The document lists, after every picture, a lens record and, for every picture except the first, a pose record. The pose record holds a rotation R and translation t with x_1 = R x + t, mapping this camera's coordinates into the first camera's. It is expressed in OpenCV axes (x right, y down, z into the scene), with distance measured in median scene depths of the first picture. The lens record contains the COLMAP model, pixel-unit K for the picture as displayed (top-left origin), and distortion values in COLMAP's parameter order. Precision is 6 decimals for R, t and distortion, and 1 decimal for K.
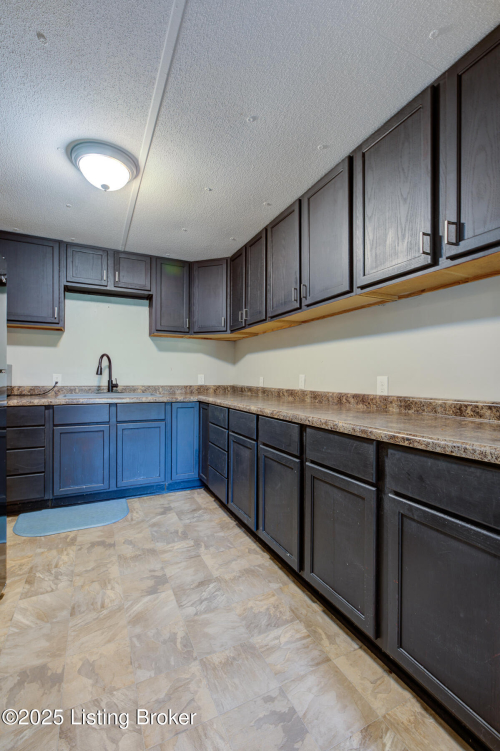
lens RADIAL K [[328.4, 0, 245.1], [0, 328.4, 377.3], [0, 0, 1]] dist [0.000071, 0.002119]
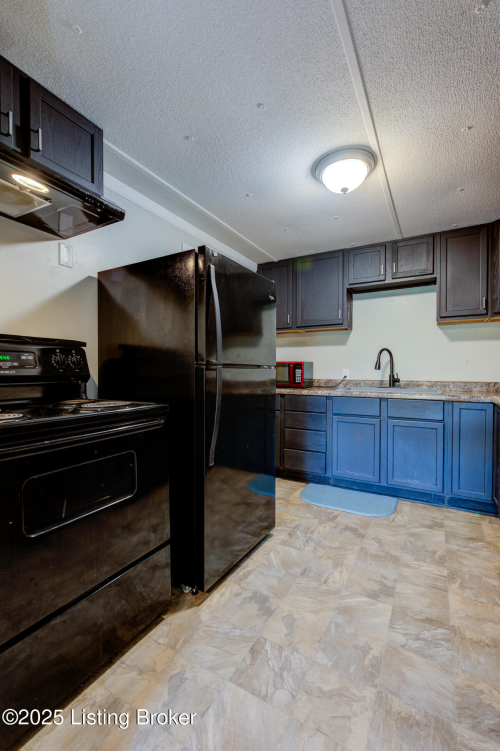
lens RADIAL K [[328.4, 0, 245.8], [0, 328.4, 375.4], [0, 0, 1]] dist [0.000071, 0.002119]
pose [[0.573461, 0.006906, -0.819204, 0.211576], [0.001979, 0.999950, 0.009815, 0.000333], [0.819231, -0.007250, 0.573418, 0.114396]]
